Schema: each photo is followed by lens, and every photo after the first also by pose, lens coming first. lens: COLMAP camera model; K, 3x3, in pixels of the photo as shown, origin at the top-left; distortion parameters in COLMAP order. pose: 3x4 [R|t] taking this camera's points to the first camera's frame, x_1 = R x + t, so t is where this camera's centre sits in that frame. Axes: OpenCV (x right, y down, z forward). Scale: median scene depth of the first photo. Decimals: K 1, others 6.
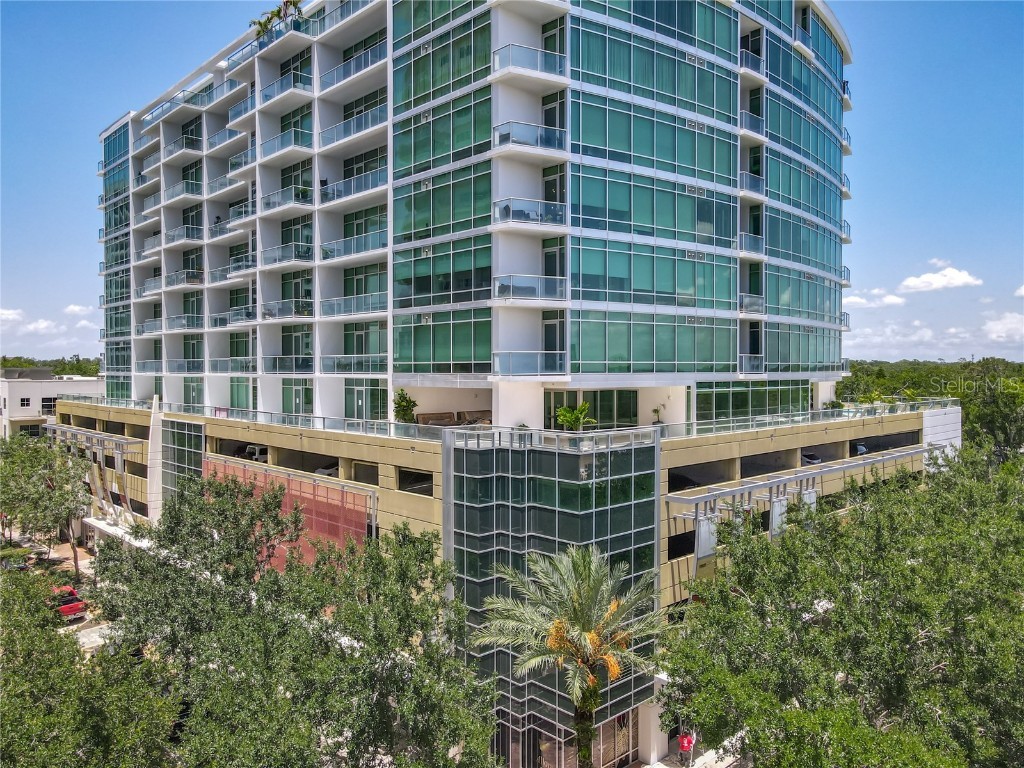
lens RADIAL K [[756.8, 0, 521.1], [0, 756.8, 378.1], [0, 0, 1]] dist [-0.001845, 0.008038]
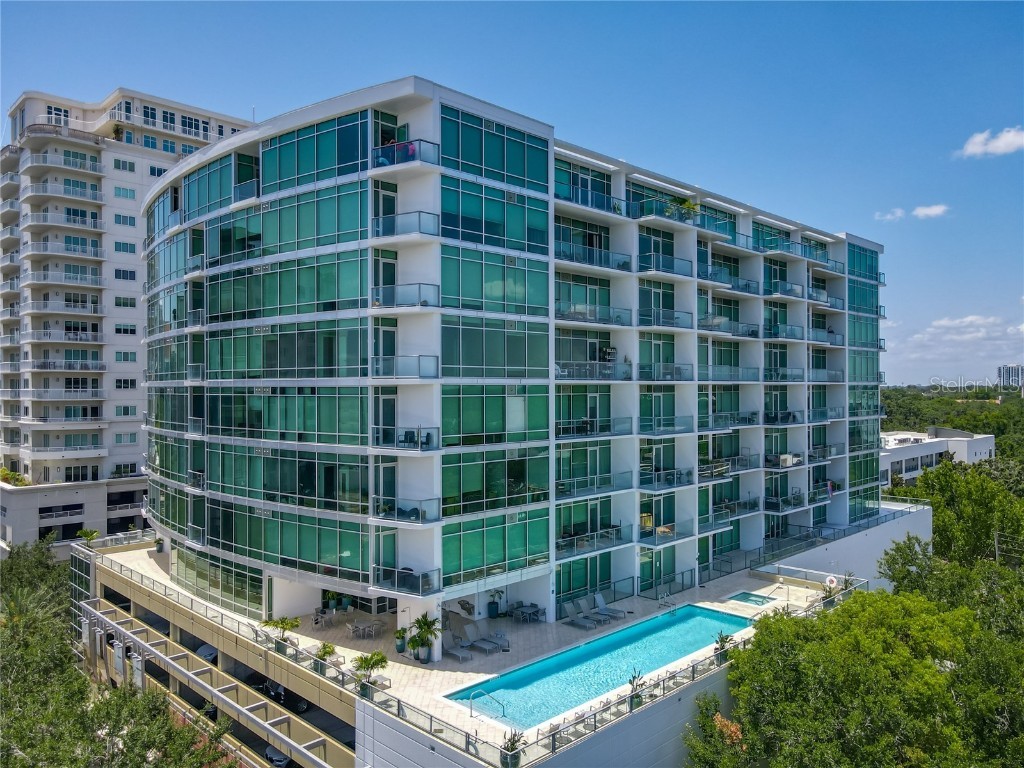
lens RADIAL K [[749.1, 0, 512.0], [0, 749.1, 384.0], [0, 0, 1]] dist [0.006390, 0.005963]
pose [[0.013923, 0.000823, -0.999903, 1.080925], [-0.007697, 0.999970, 0.000716, -0.185634], [0.999873, 0.007686, 0.013929, 1.111467]]
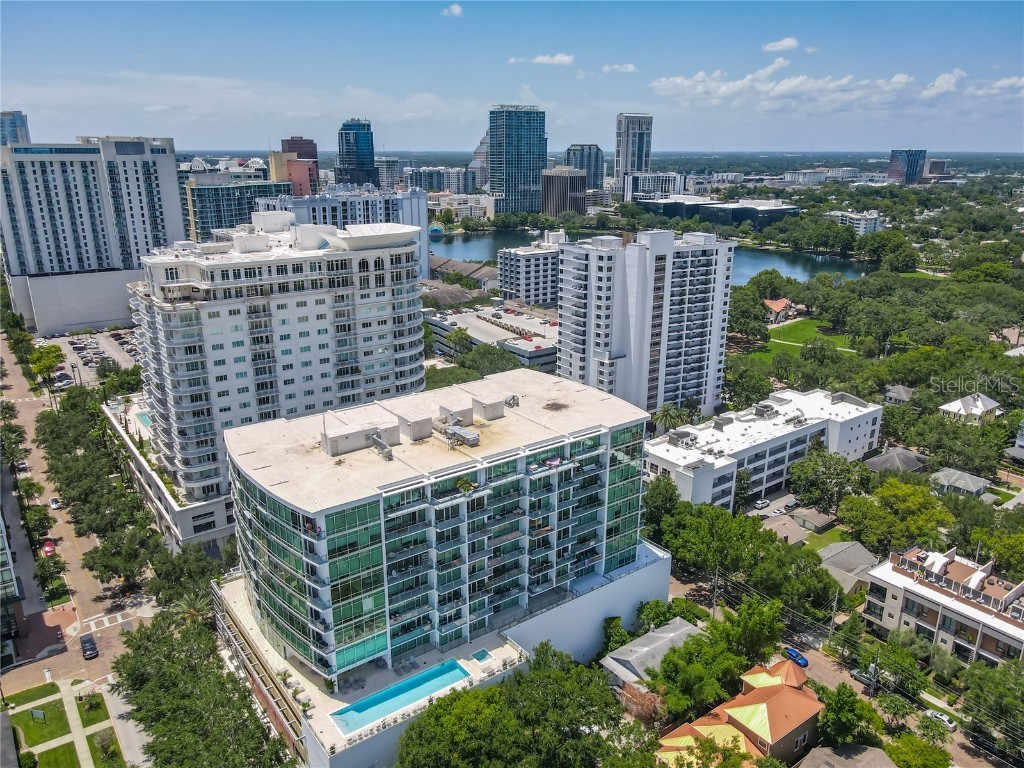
lens RADIAL K [[756.4, 0, 512.0], [0, 756.4, 384.0], [0, 0, 1]] dist [0.009089, 0.010531]
pose [[-0.128562, 0.298912, -0.945581, 1.913077], [-0.013137, 0.952897, 0.303011, -1.236153], [0.991614, 0.051378, -0.118579, 1.666159]]
